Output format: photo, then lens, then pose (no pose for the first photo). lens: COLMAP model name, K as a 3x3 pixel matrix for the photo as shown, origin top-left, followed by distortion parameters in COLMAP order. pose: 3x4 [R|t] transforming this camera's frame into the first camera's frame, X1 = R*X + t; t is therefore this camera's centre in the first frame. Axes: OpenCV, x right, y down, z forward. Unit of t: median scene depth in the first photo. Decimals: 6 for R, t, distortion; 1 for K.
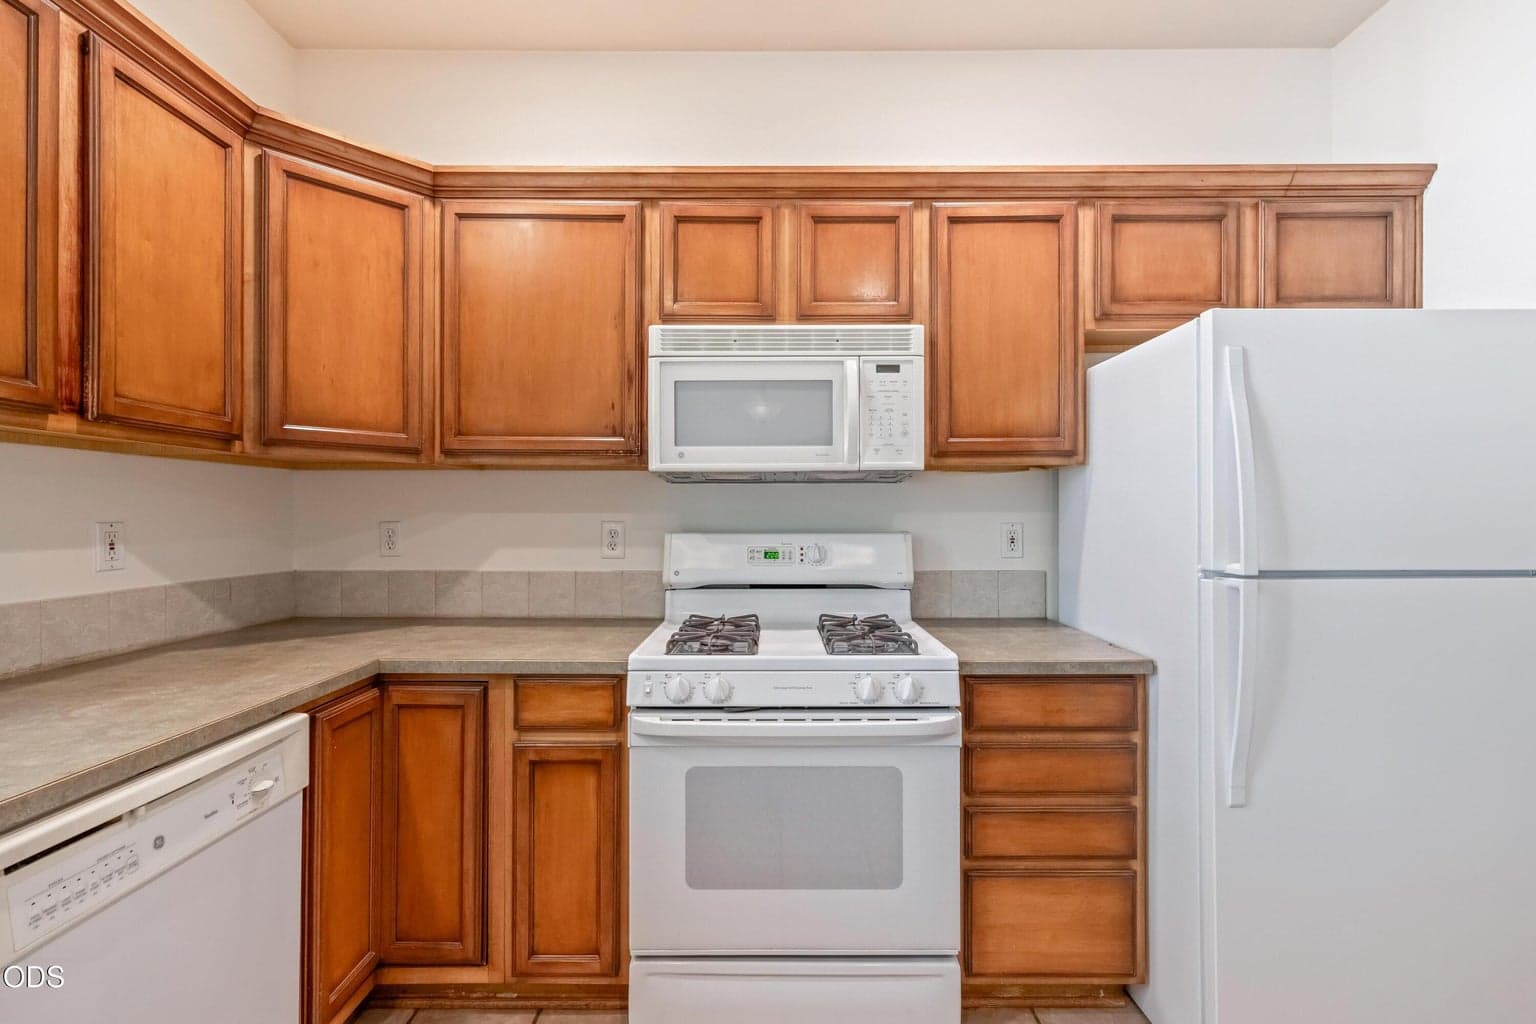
lens RADIAL K [[707.6, 0, 765.0], [0, 707.6, 510.6], [0, 0, 1]] dist [0.003999, 0.000530]
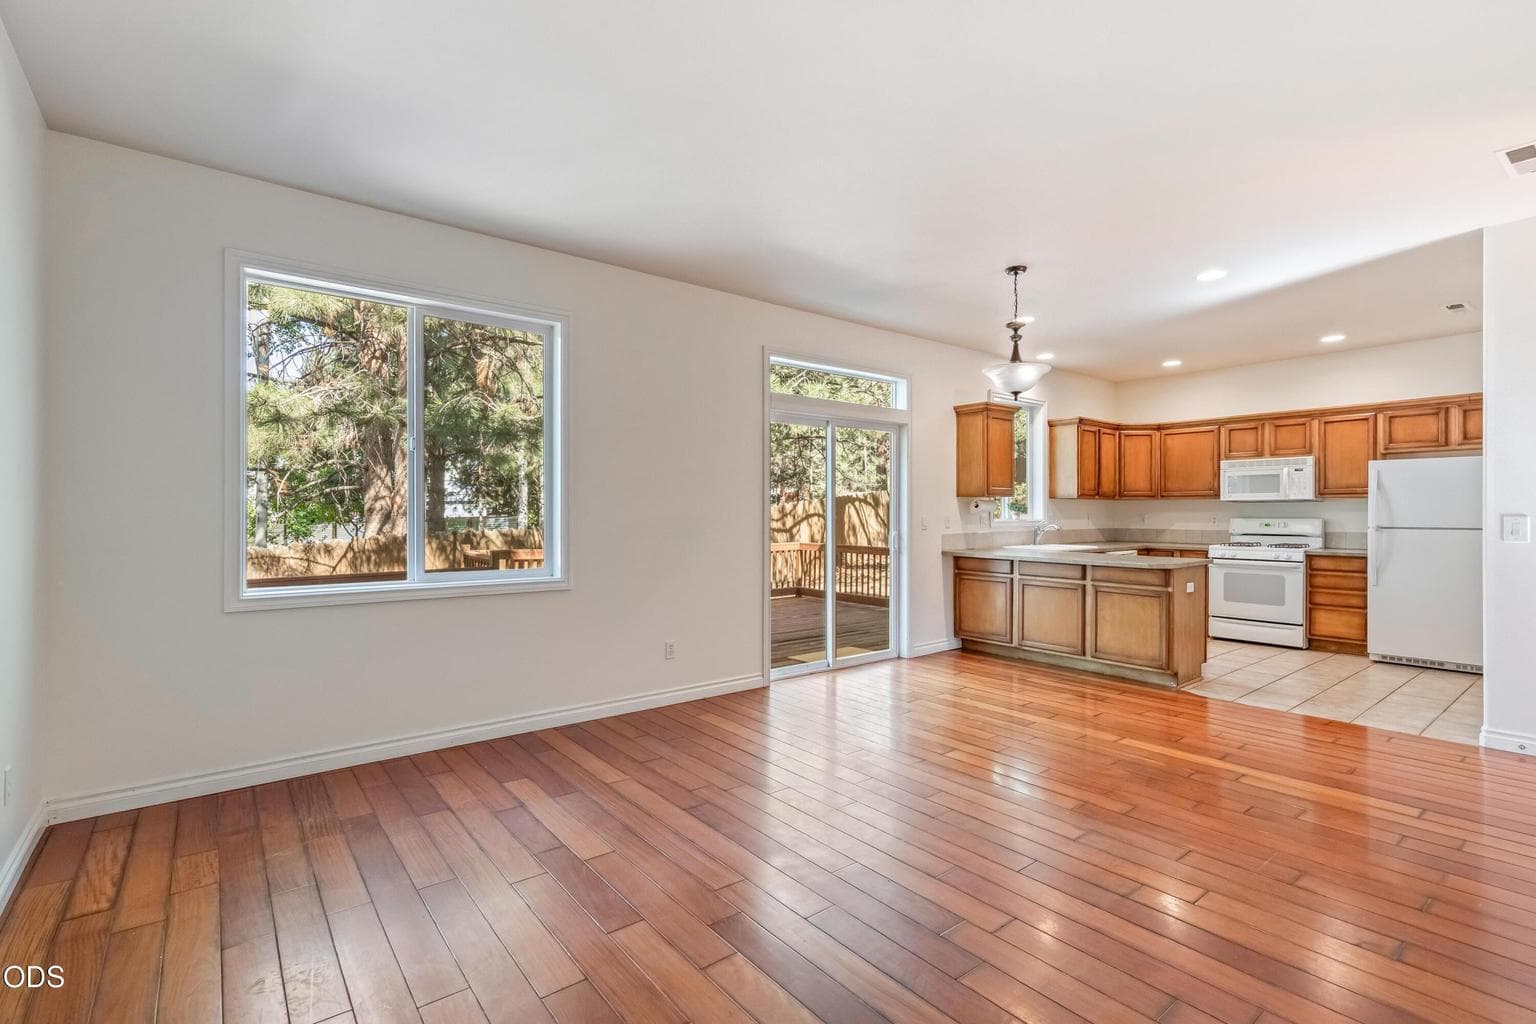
lens RADIAL K [[707.6, 0, 763.0], [0, 707.6, 513.2], [0, 0, 1]] dist [0.003999, 0.000530]
pose [[0.620256, 0.002771, -0.784395, 1.256877], [-0.001173, 0.999996, 0.002604, 0.003750], [0.784399, -0.000695, 0.620256, -3.162688]]
